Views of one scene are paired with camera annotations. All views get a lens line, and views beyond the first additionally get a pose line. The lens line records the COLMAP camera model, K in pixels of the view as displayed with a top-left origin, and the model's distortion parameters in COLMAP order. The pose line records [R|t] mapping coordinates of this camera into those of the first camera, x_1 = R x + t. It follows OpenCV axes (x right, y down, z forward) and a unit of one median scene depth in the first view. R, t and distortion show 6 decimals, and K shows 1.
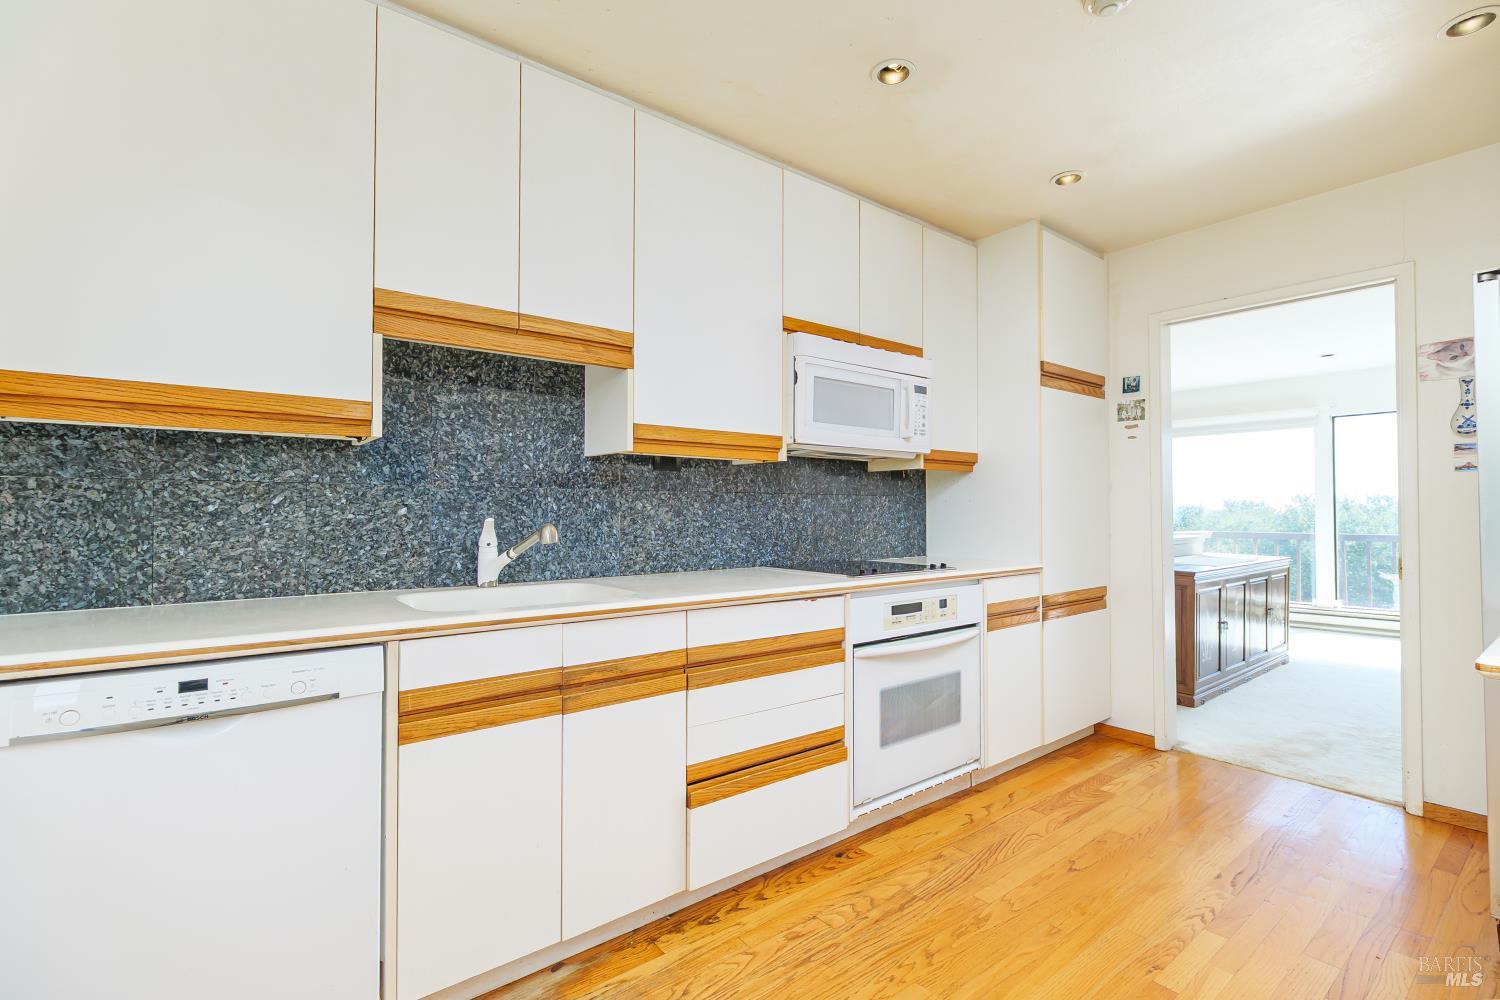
lens RADIAL K [[656.1, 0, 750.0], [0, 656.1, 500.0], [0, 0, 1]] dist [-0.001406, 0.000043]
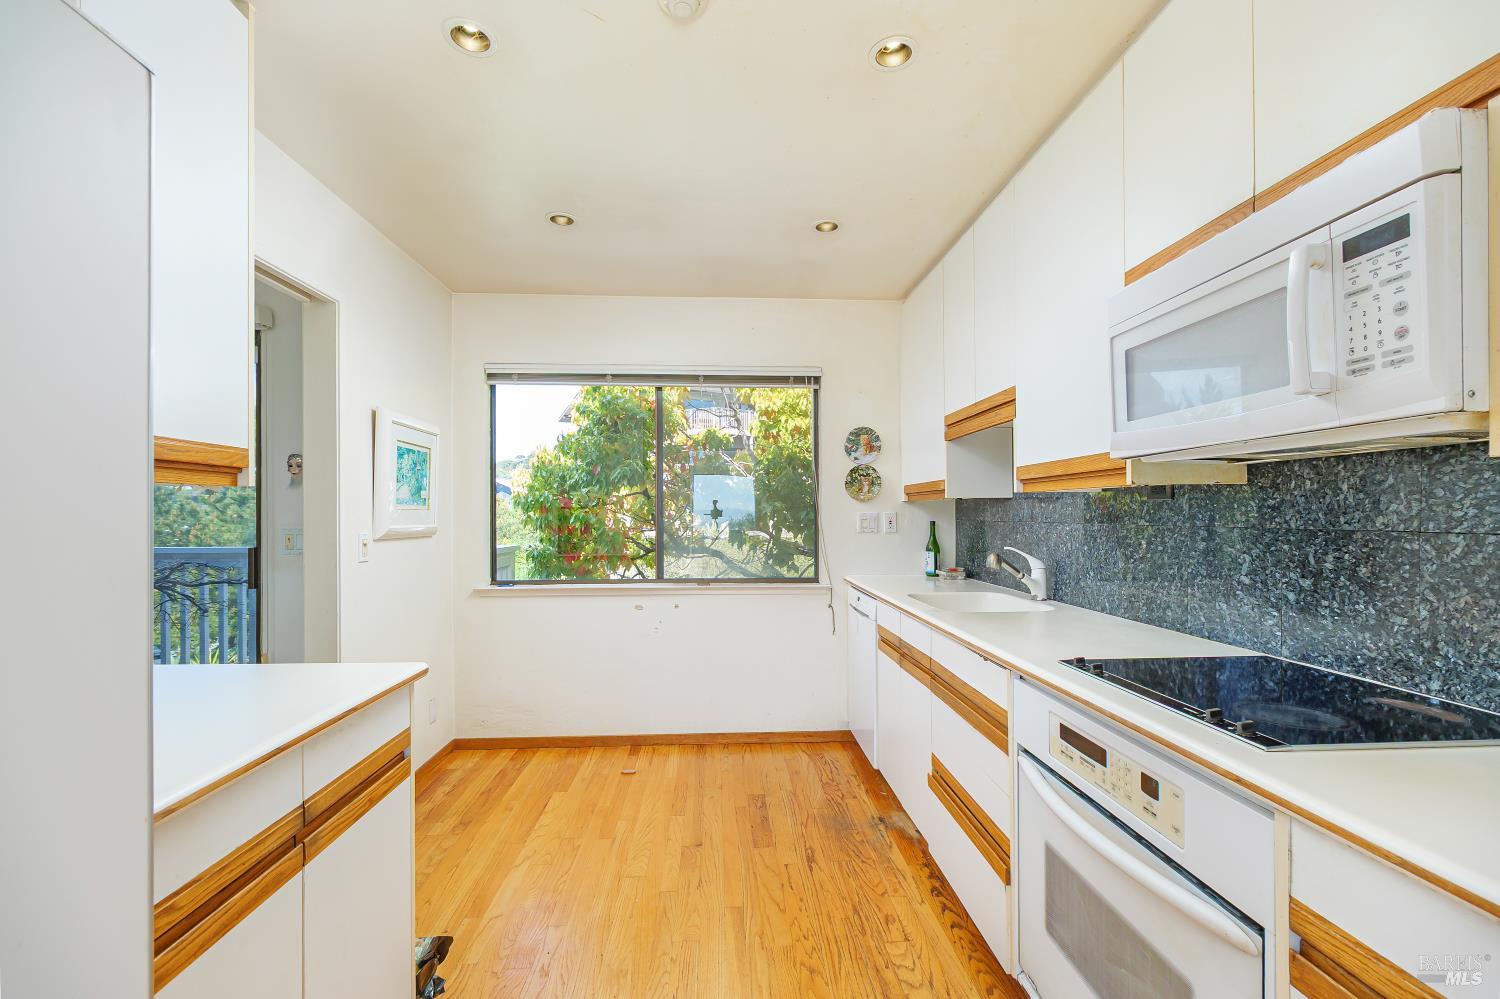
lens RADIAL K [[669.0, 0, 760.9], [0, 669.0, 509.3], [0, 0, 1]] dist [-0.000306, -0.000170]
pose [[-0.551211, -0.003587, -0.834358, 0.940632], [0.020837, 0.999620, -0.018063, -0.032995], [0.834105, -0.027343, -0.550927, 1.182399]]
